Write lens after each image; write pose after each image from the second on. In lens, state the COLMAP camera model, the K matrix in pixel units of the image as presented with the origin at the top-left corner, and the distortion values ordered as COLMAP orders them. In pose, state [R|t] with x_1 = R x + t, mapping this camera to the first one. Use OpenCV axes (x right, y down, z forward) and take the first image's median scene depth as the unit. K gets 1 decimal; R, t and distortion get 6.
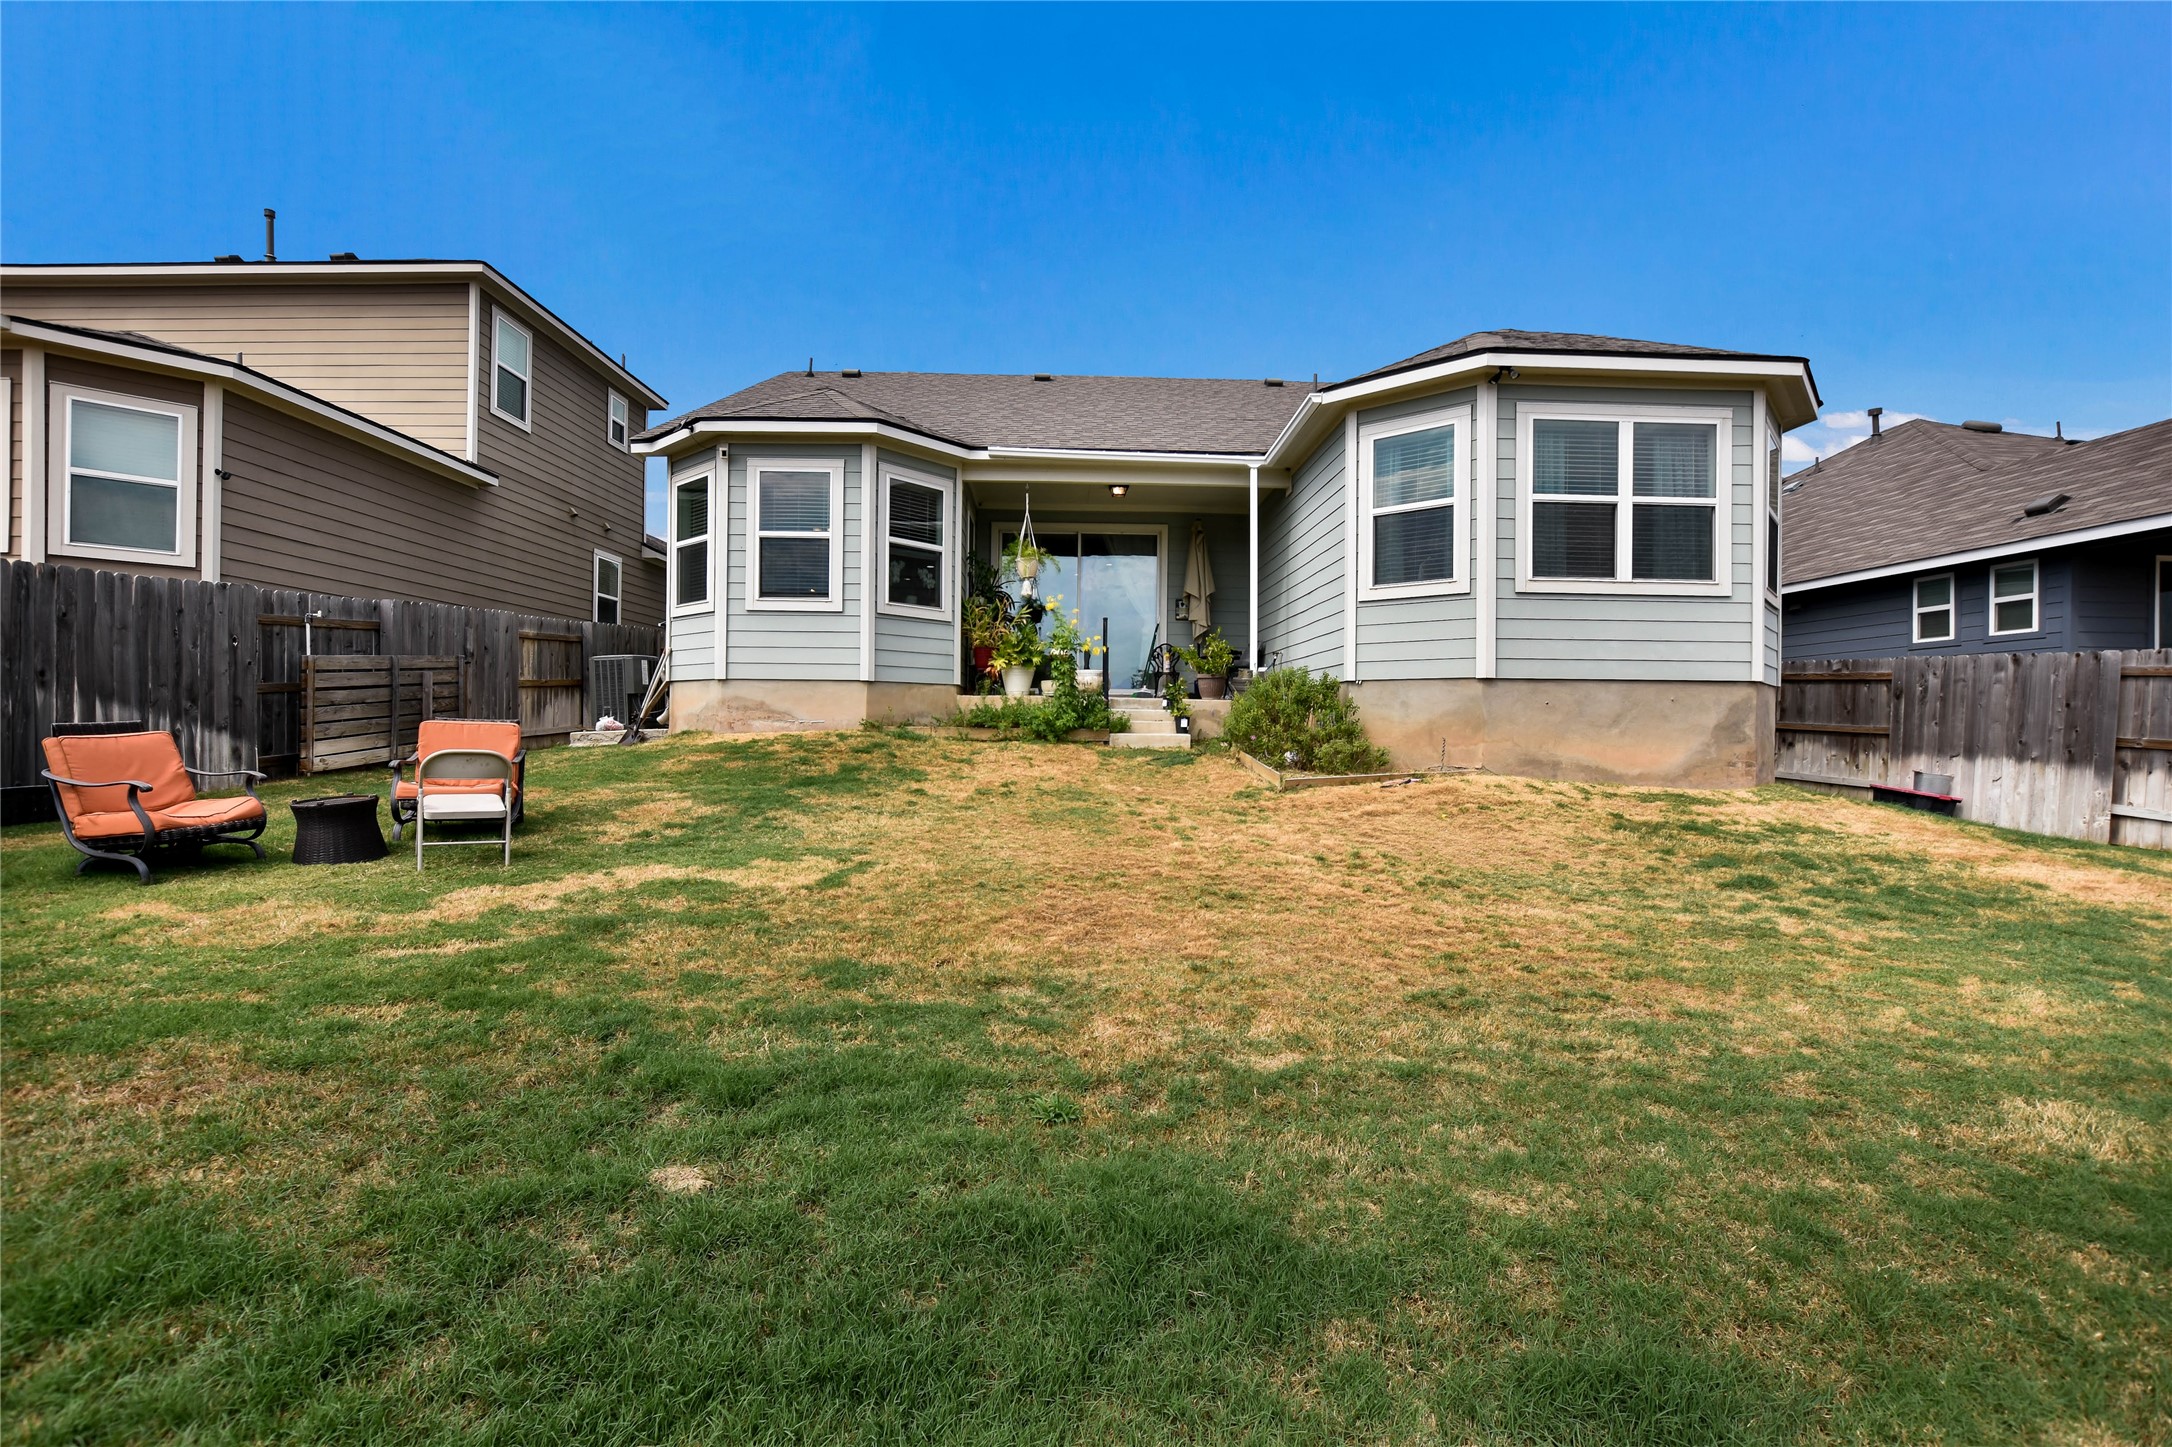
lens RADIAL K [[957.6, 0, 1088.1], [0, 957.6, 727.9], [0, 0, 1]] dist [-0.028986, 0.005299]
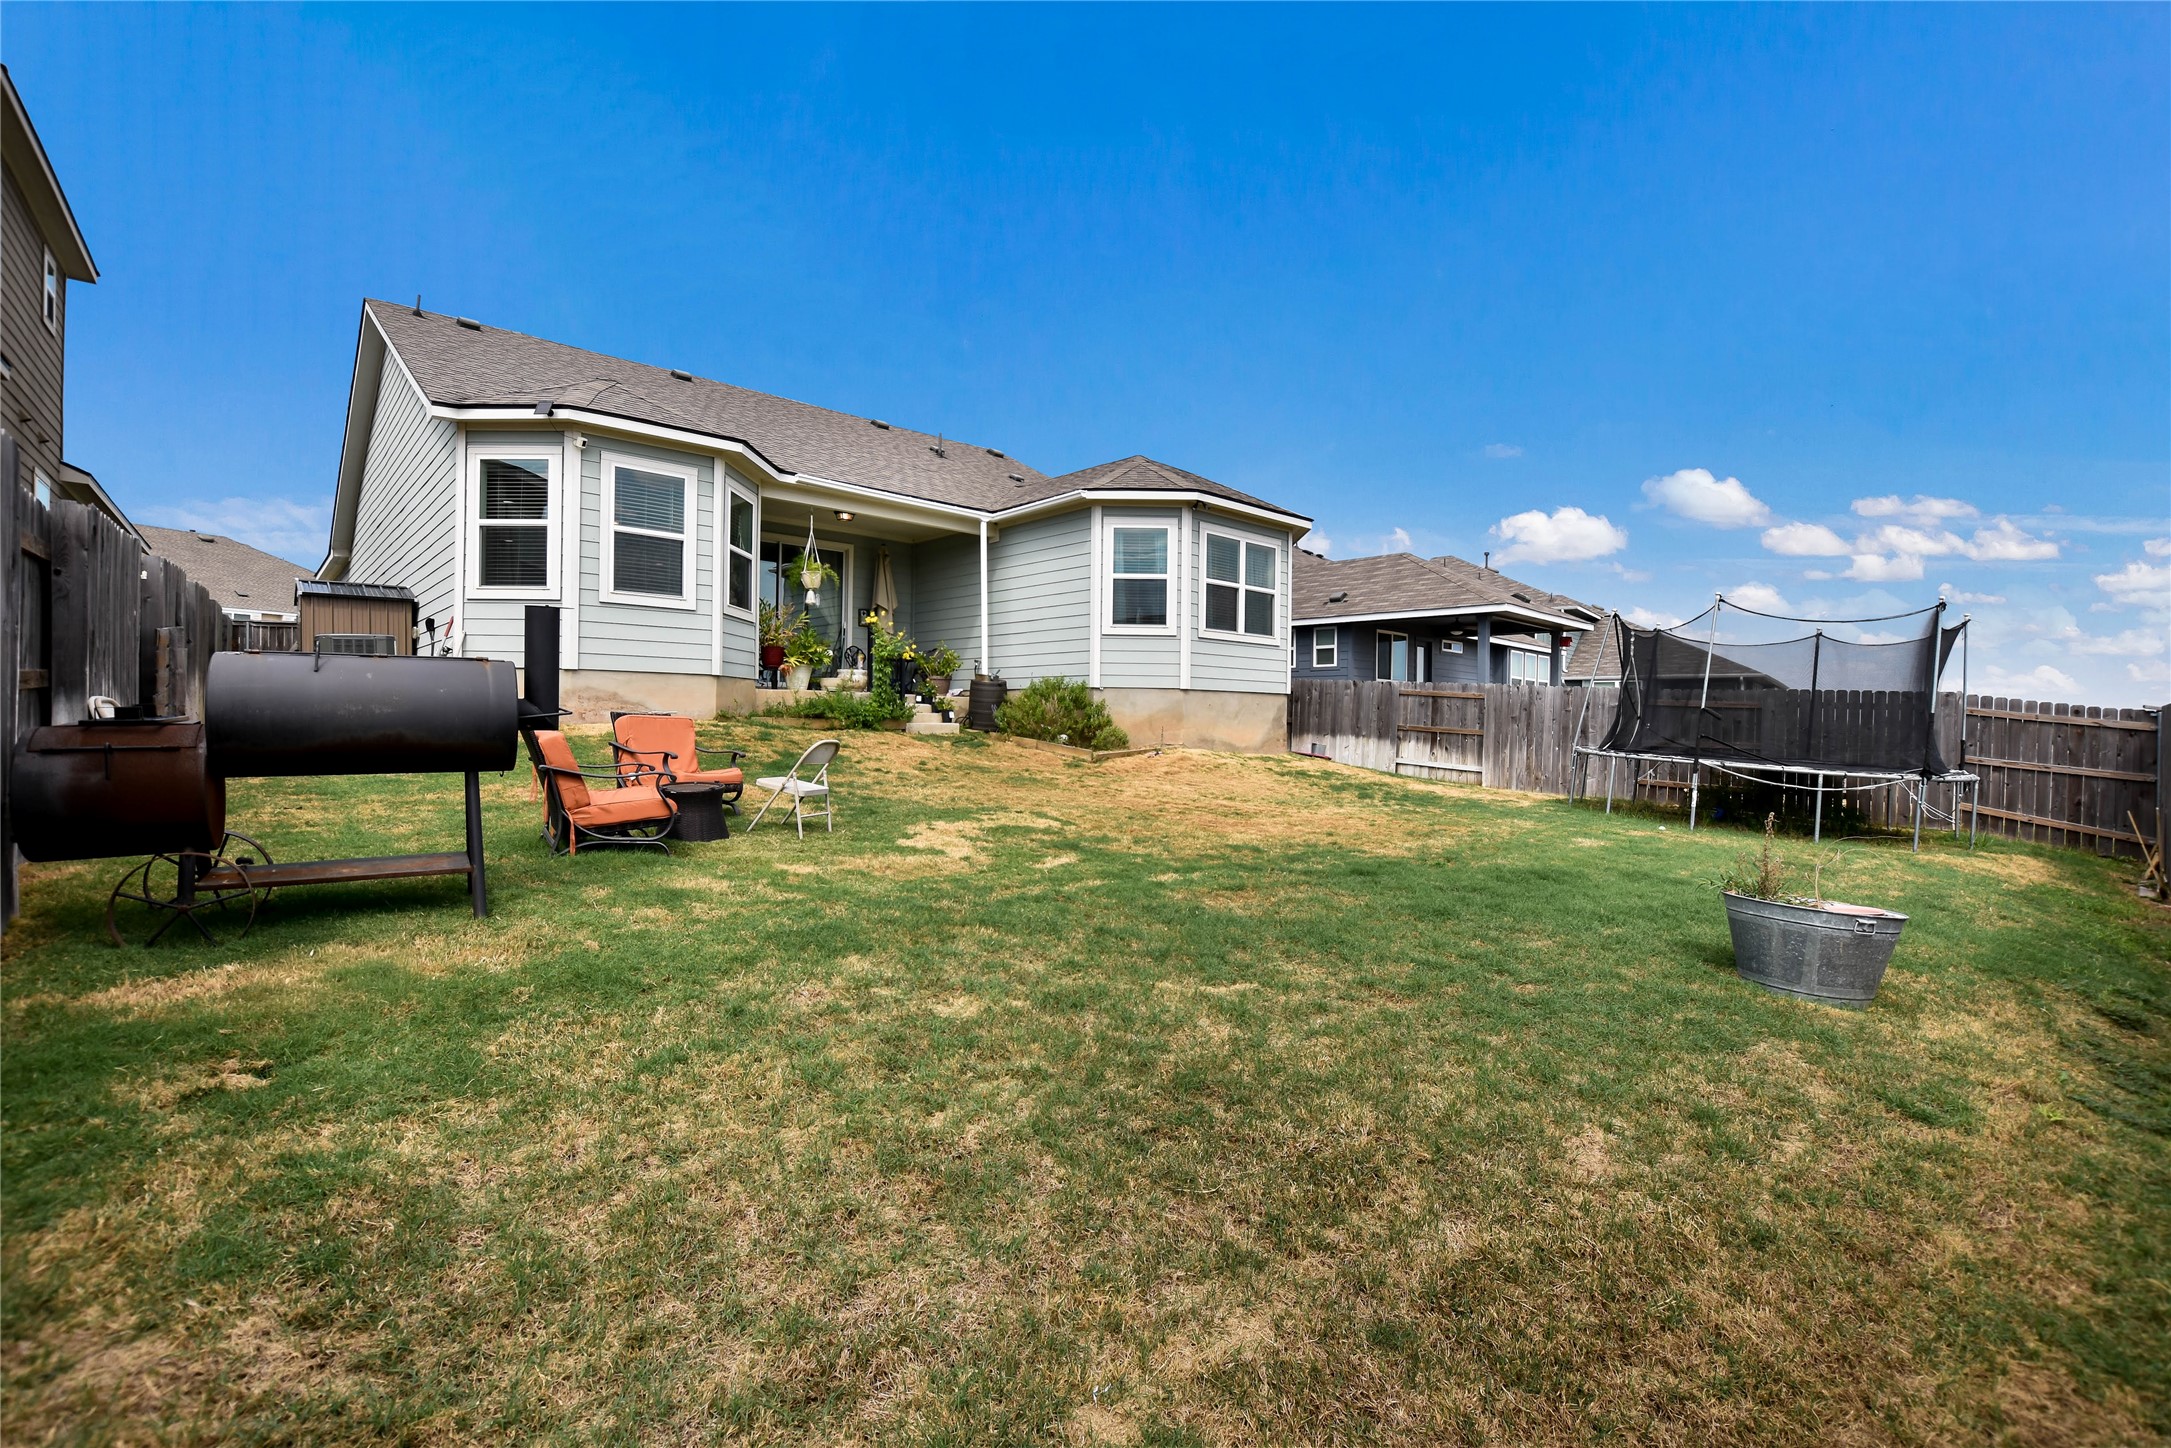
lens RADIAL K [[957.2, 0, 1087.6], [0, 957.2, 728.4], [0, 0, 1]] dist [-0.028986, 0.005299]
pose [[0.753611, -0.005323, 0.657299, -0.712938], [-0.004498, 0.999902, 0.013255, -0.005331], [-0.657305, -0.012945, 0.753513, -0.112443]]
